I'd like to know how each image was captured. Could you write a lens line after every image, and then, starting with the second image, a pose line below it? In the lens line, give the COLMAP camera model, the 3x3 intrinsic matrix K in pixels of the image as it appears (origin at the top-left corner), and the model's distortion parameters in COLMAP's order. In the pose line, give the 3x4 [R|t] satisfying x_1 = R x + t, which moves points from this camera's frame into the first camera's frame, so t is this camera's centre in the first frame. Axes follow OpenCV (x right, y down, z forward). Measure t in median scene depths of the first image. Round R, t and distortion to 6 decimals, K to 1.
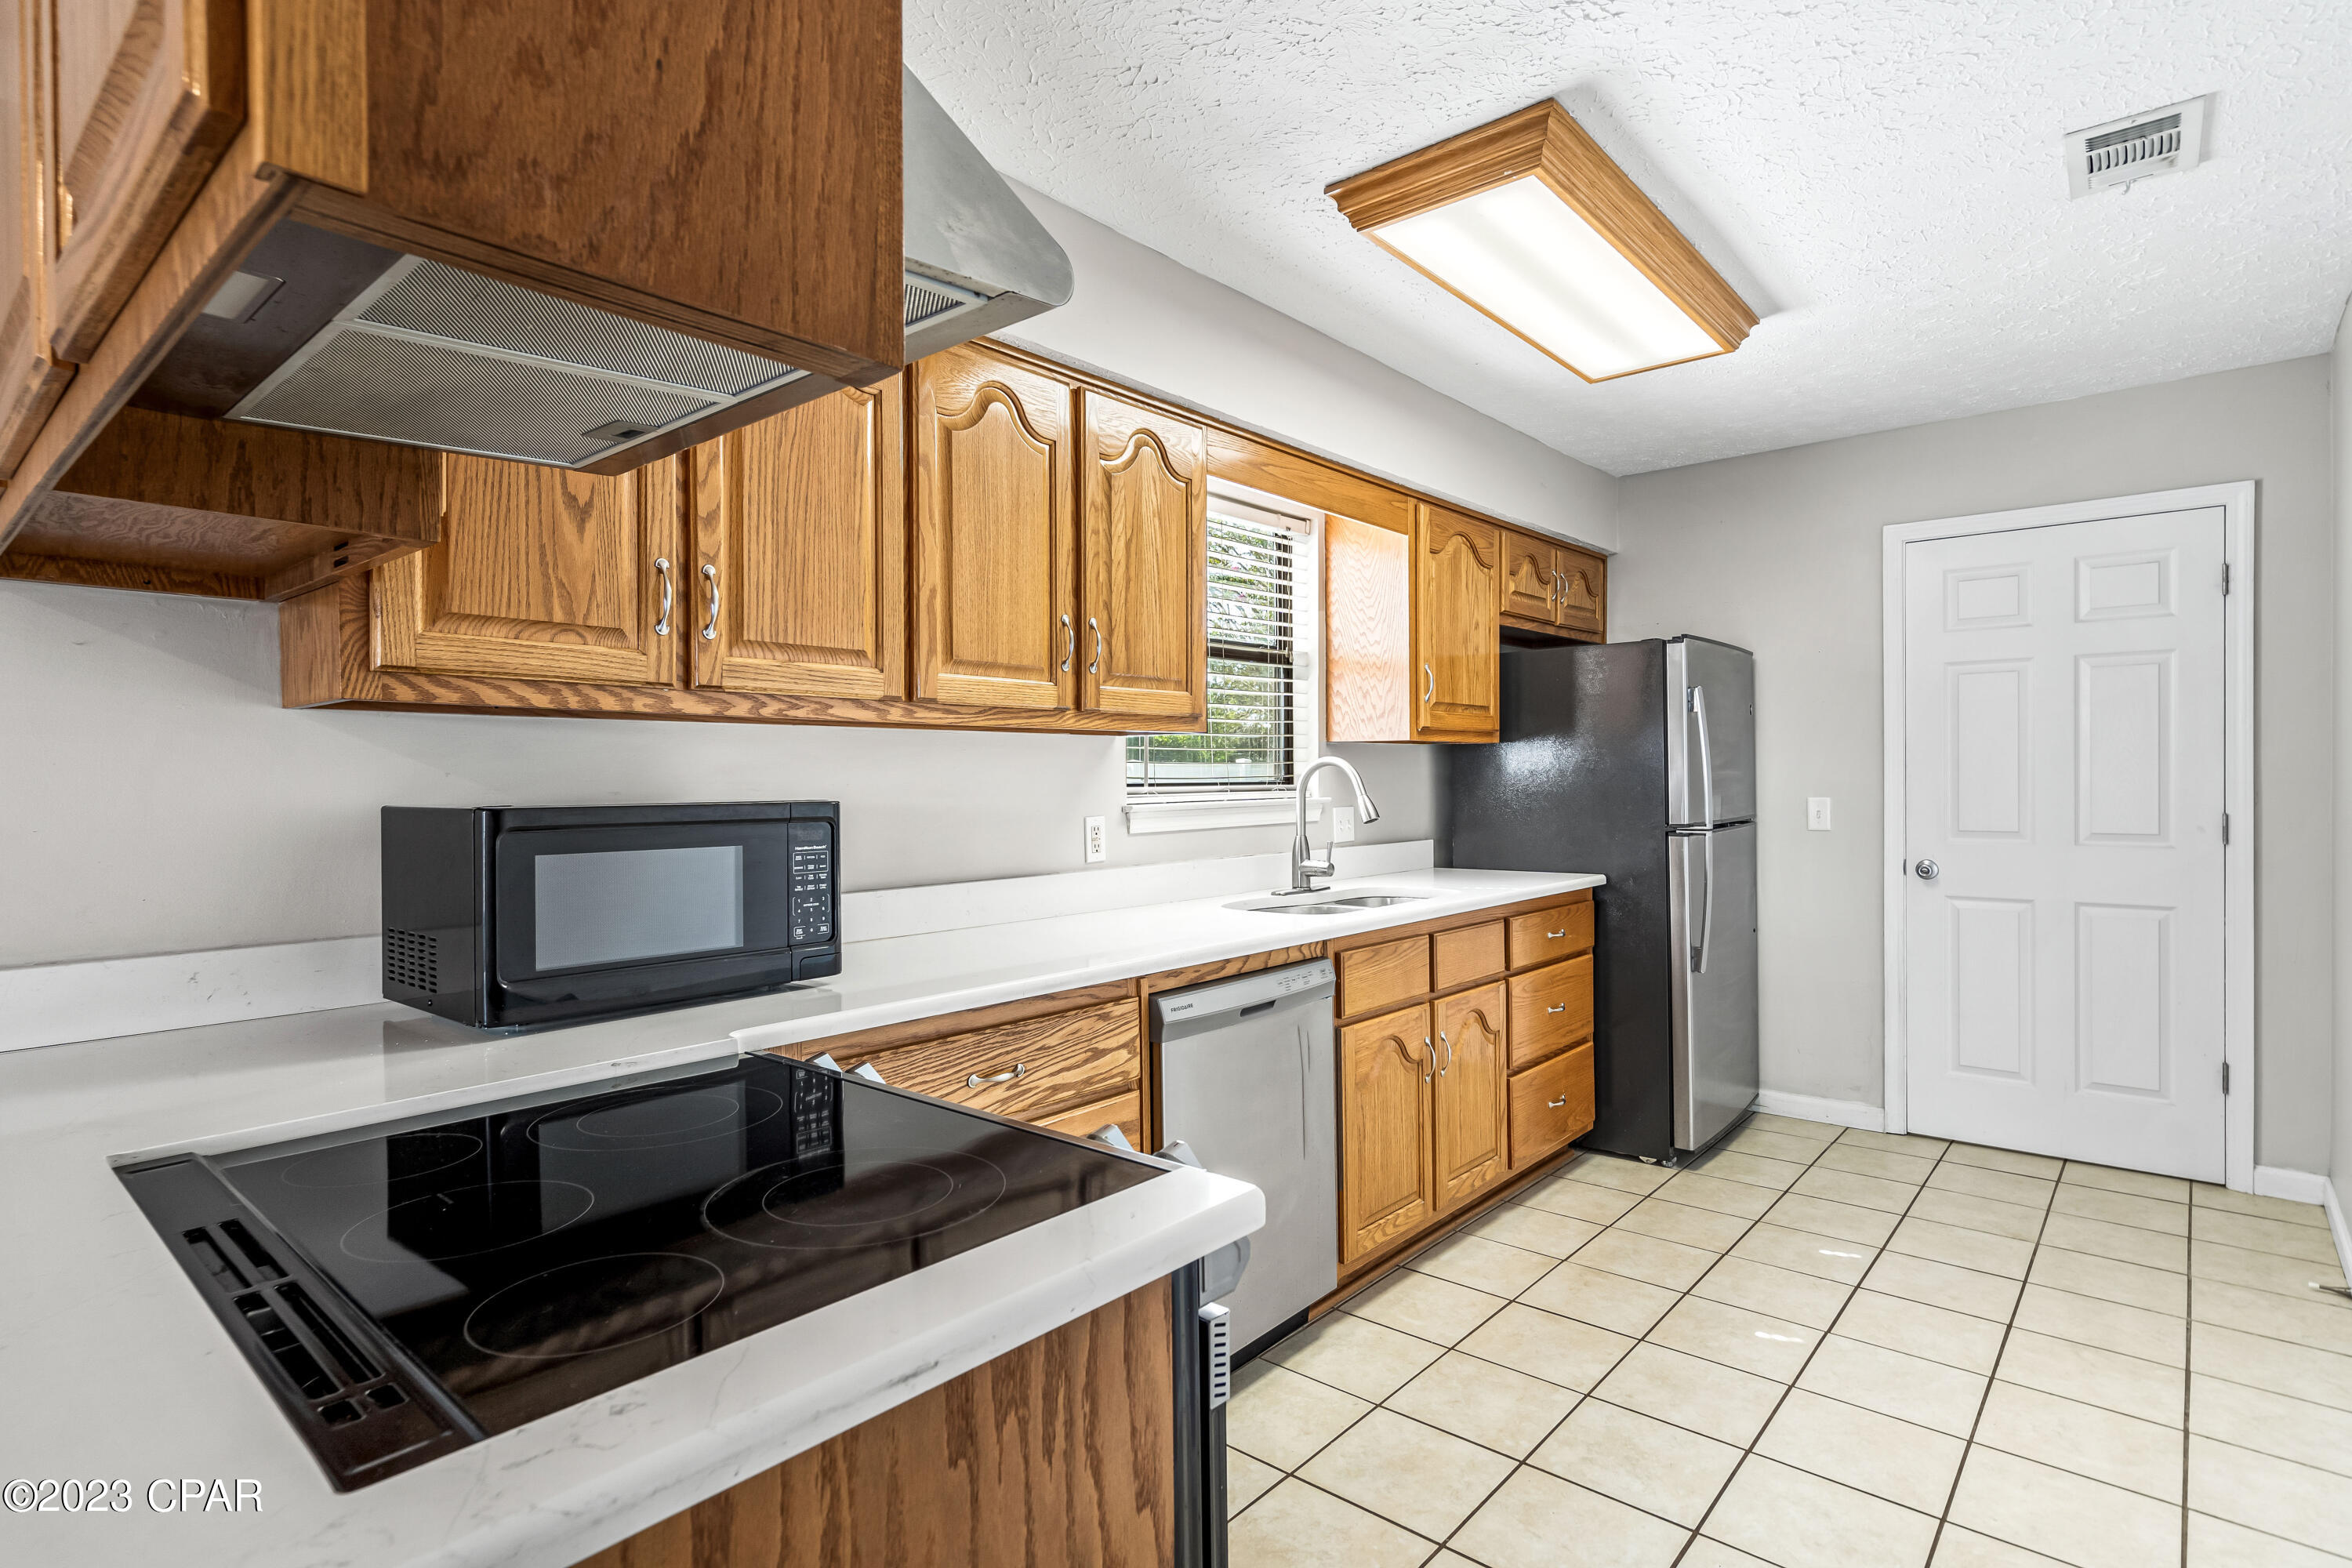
lens RADIAL K [[1184.6, 0, 1189.8], [0, 1184.6, 783.8], [0, 0, 1]] dist [0.027375, 0.000006]
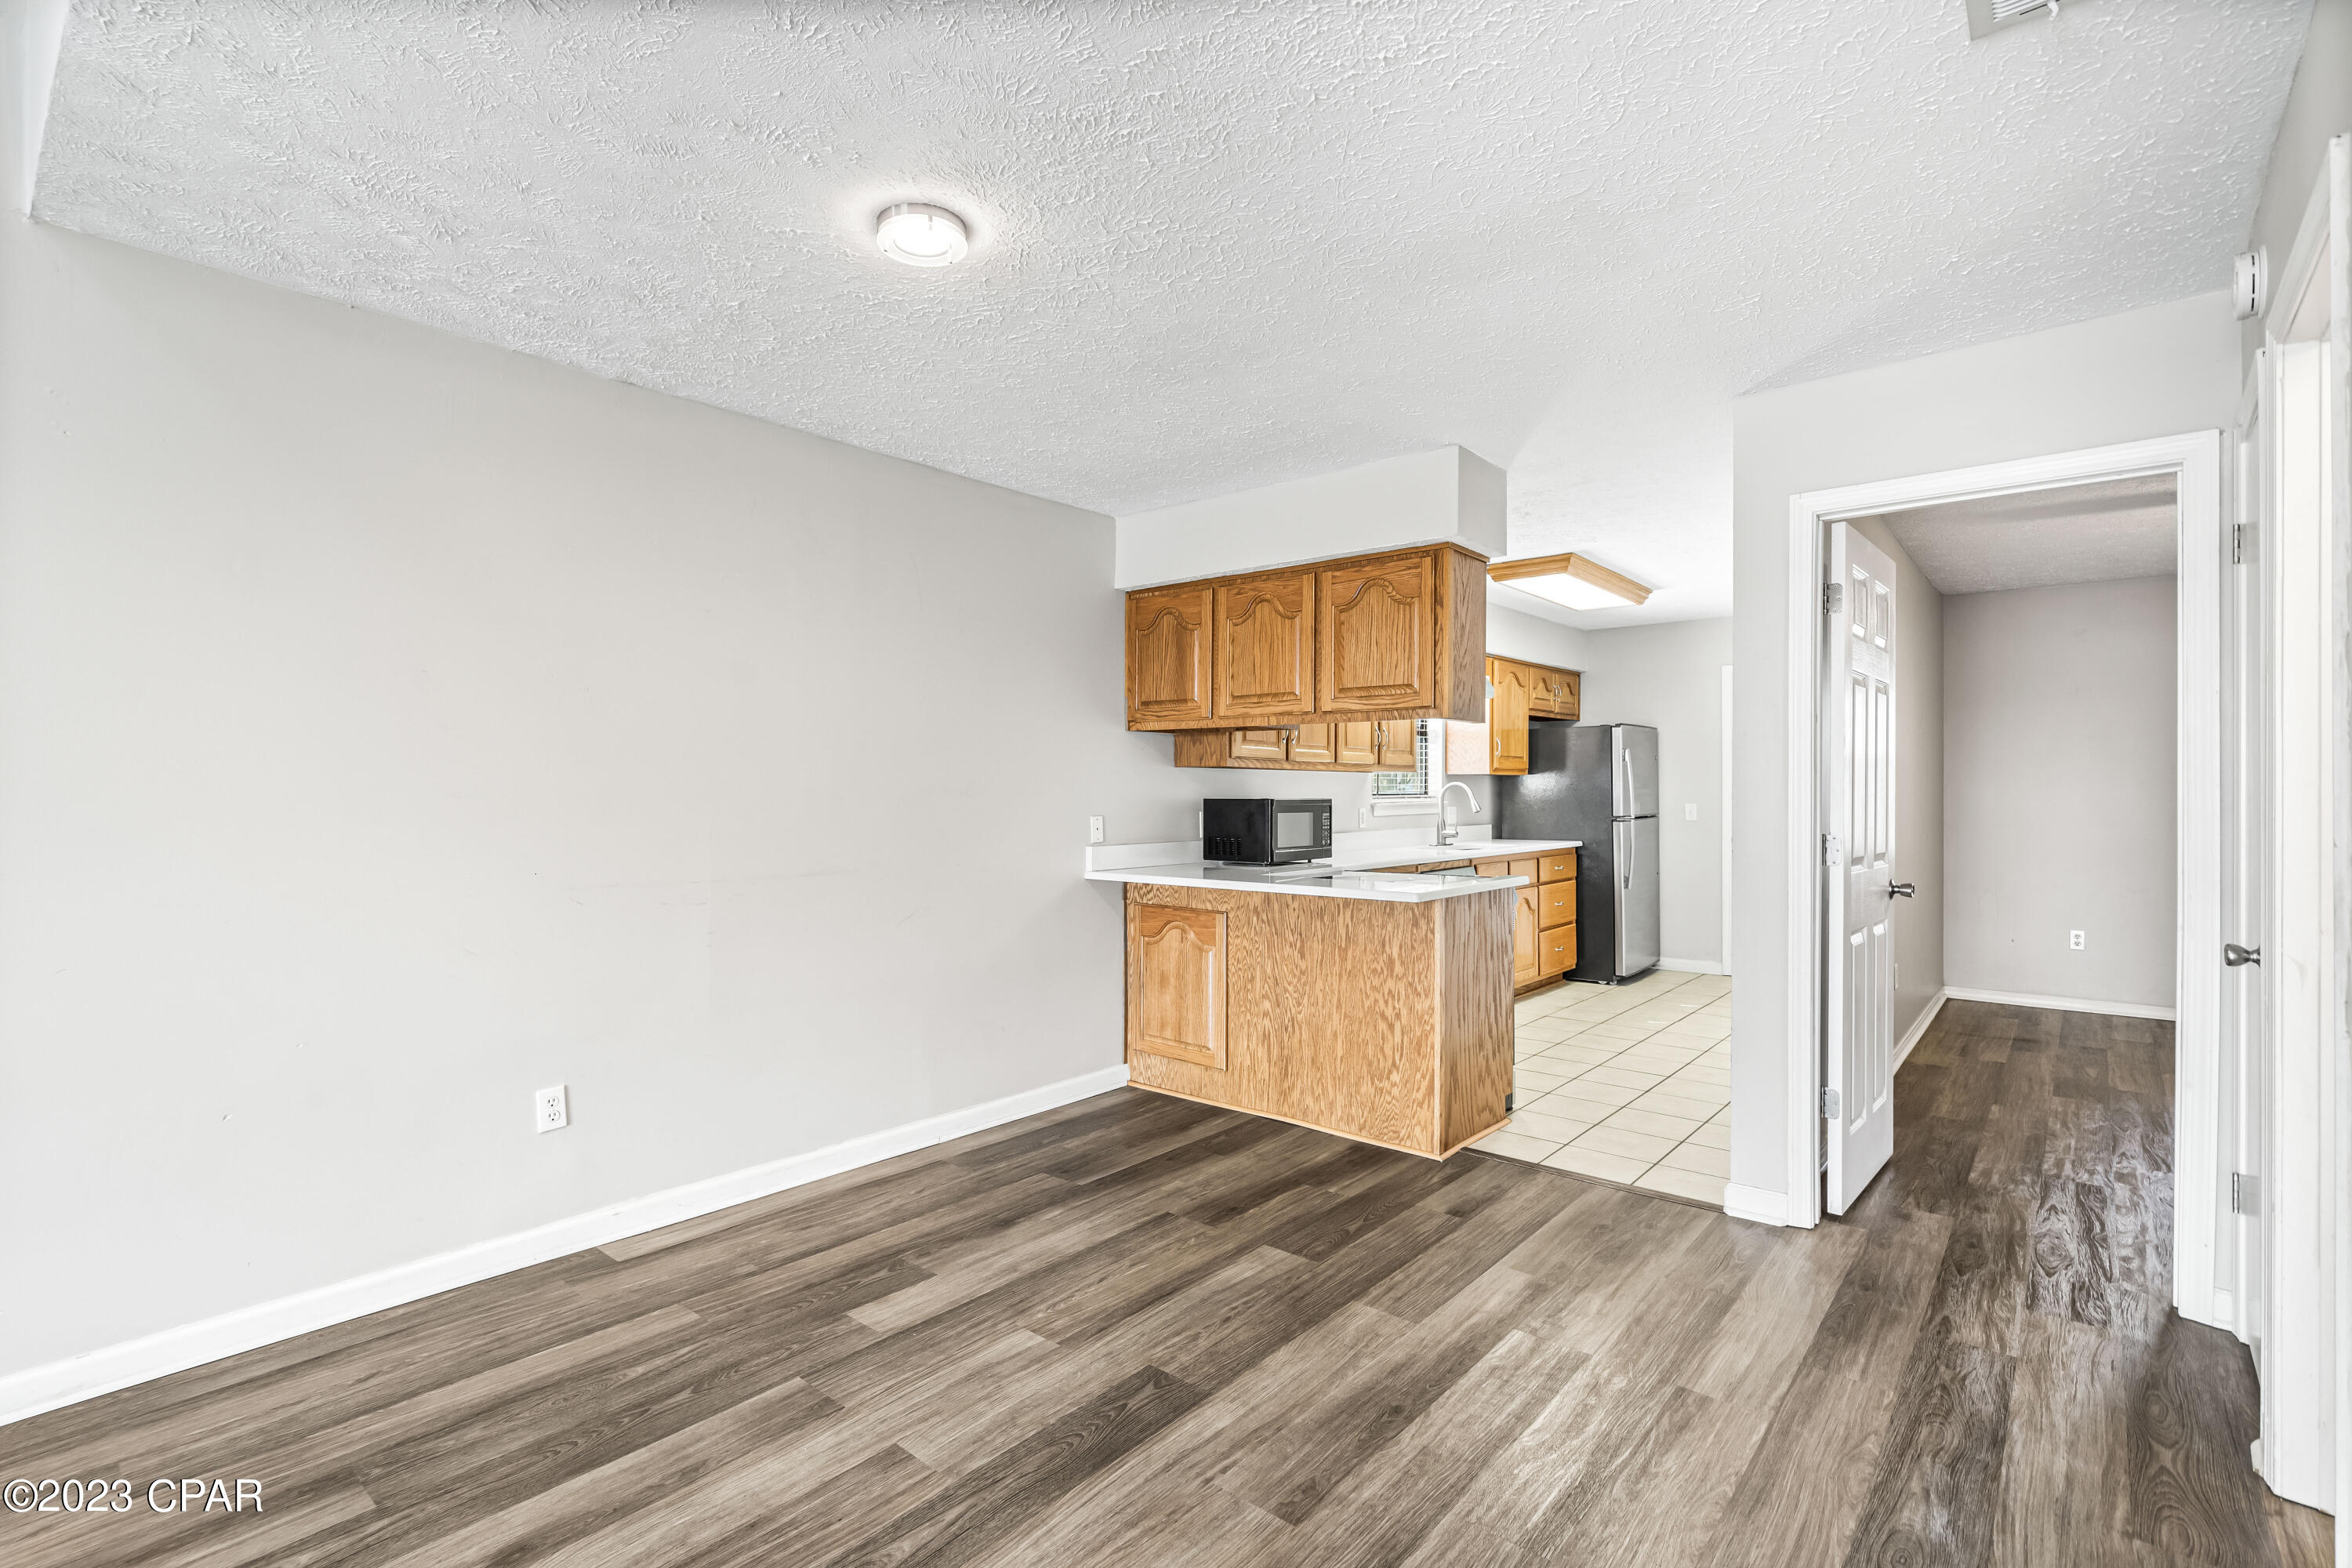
lens RADIAL K [[1095.7, 0, 1161.5], [0, 1095.7, 787.2], [0, 0, 1]] dist [-0.000919, 0.000751]
pose [[0.999929, 0.006005, -0.010308, -0.349452], [-0.006103, 0.999936, -0.009511, 0.007514], [0.010250, 0.009573, 0.999902, -0.876939]]
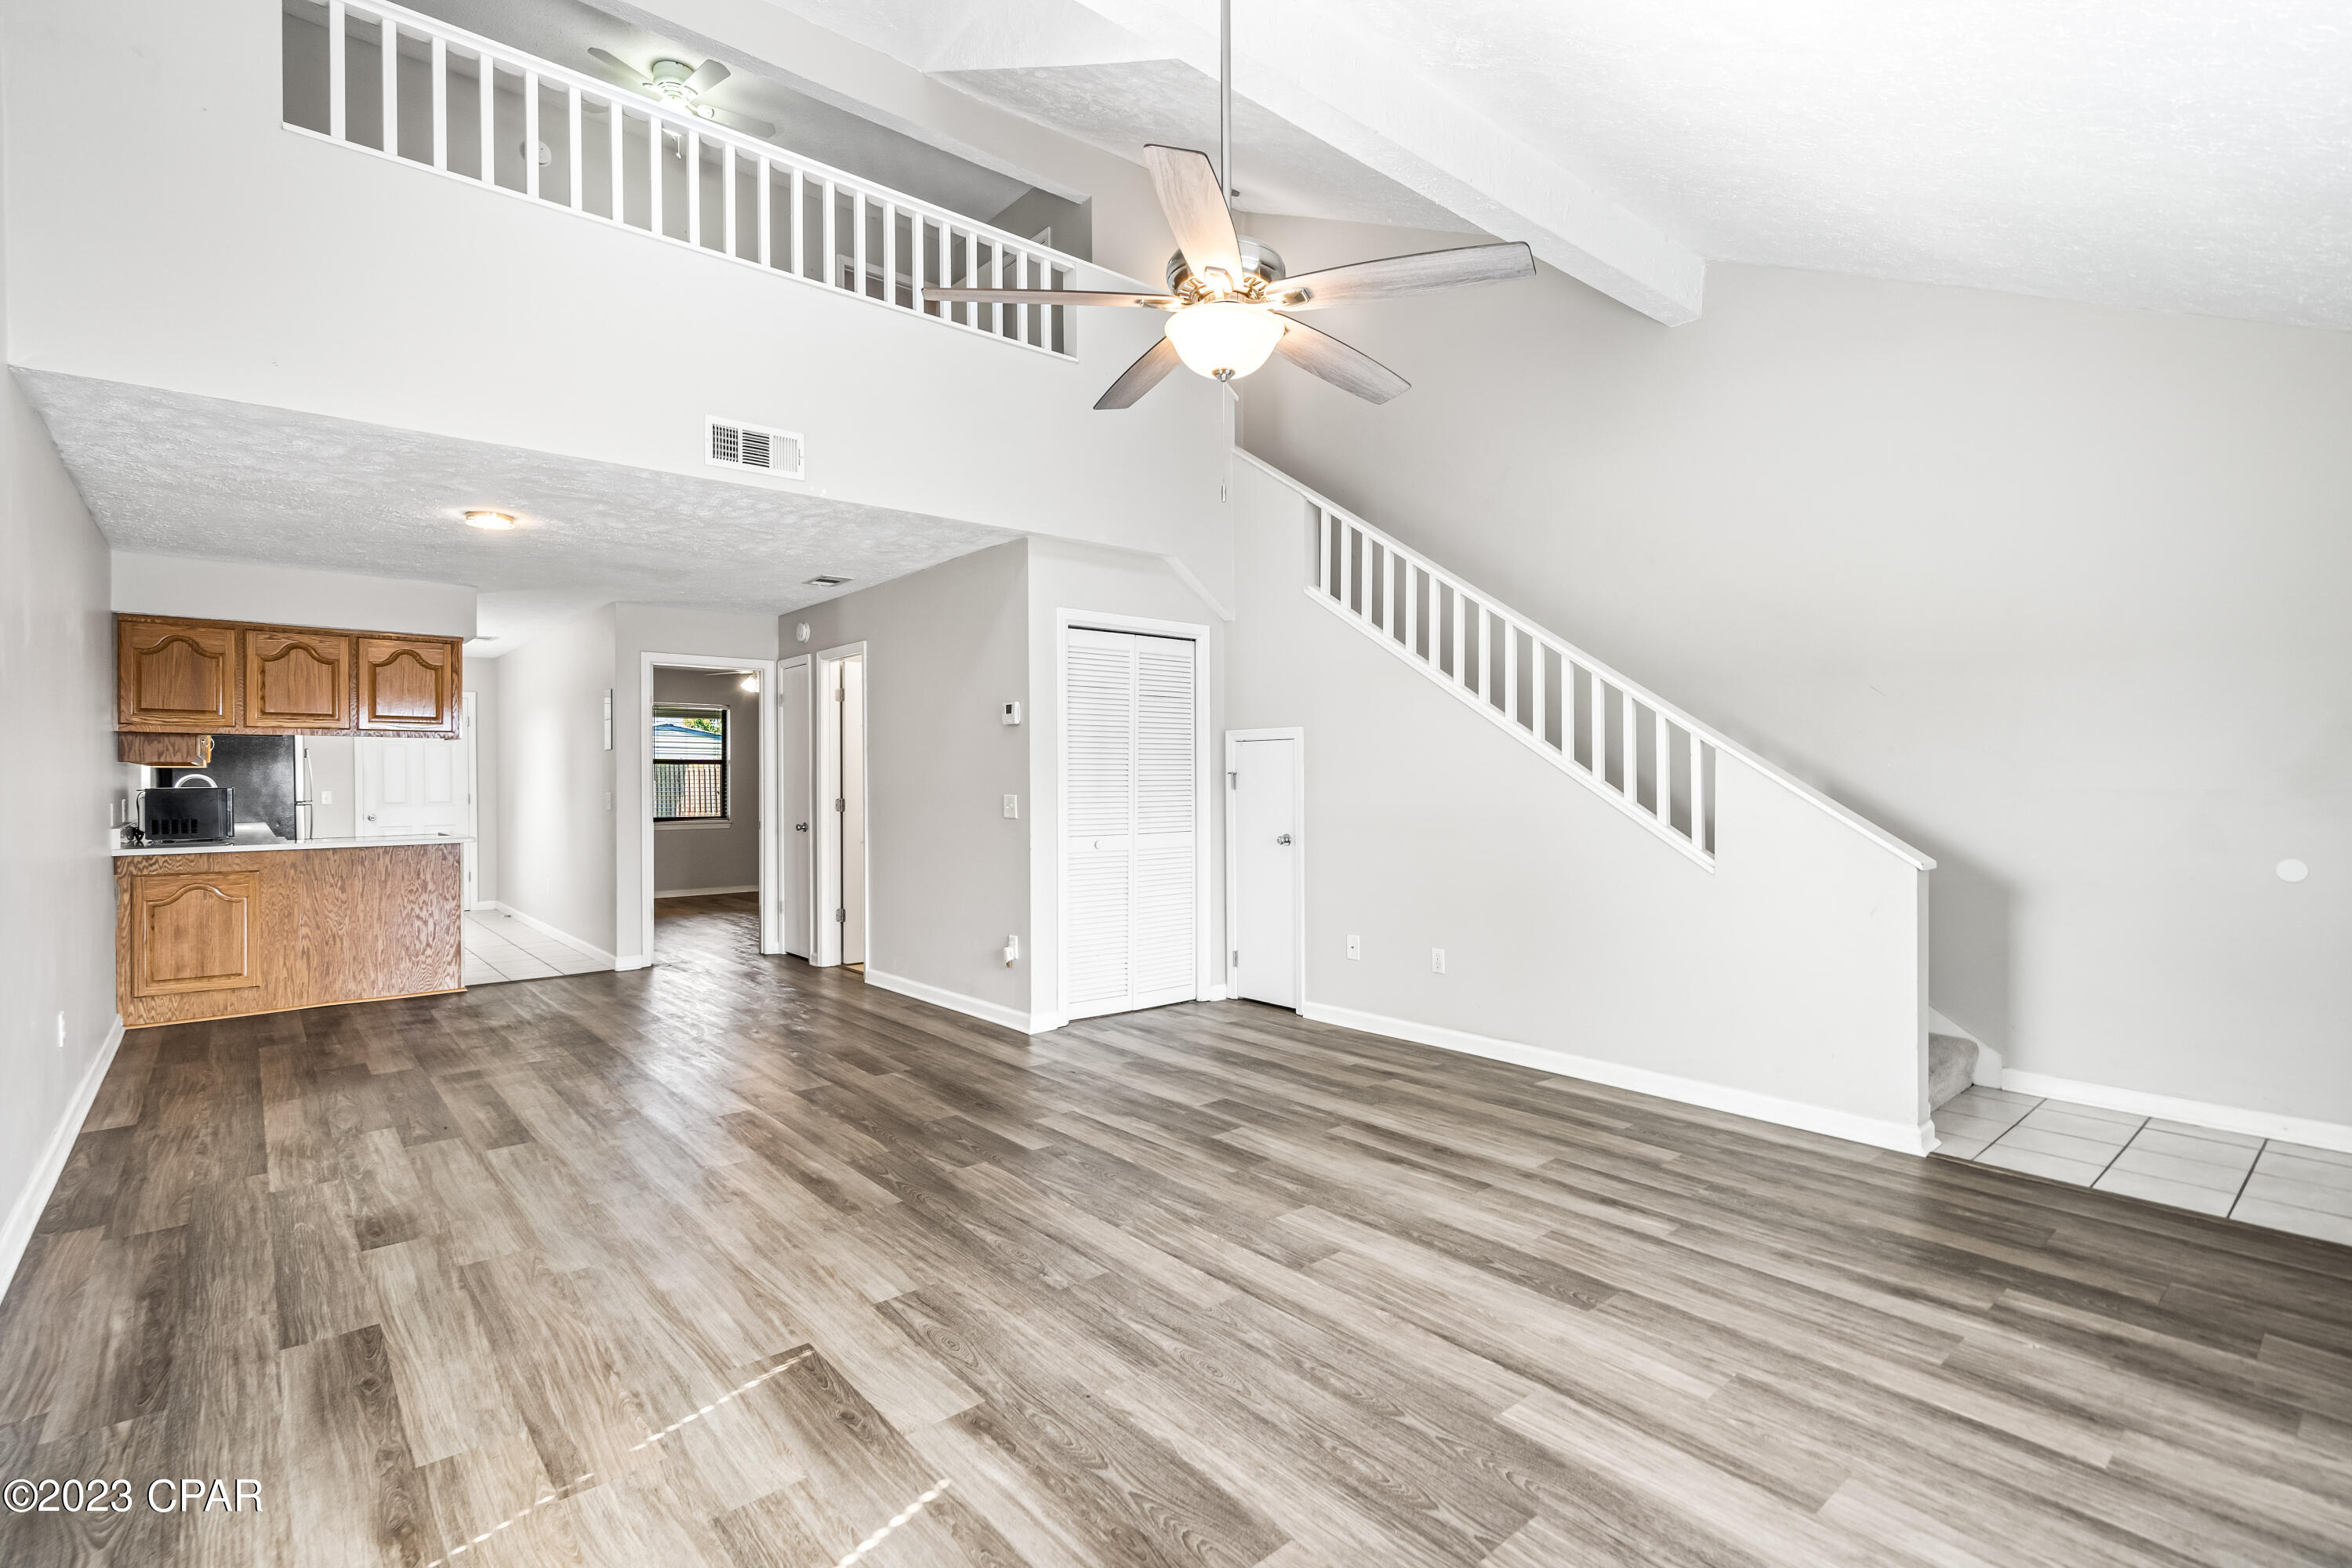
lens RADIAL K [[1095.7, 0, 1178.6], [0, 1095.7, 782.1], [0, 0, 1]] dist [-0.000919, 0.000751]
pose [[0.151348, 0.000781, 0.988480, -1.642866], [0.009675, 0.999951, -0.002271, 0.017144], [-0.988433, 0.009907, 0.151333, -1.264217]]
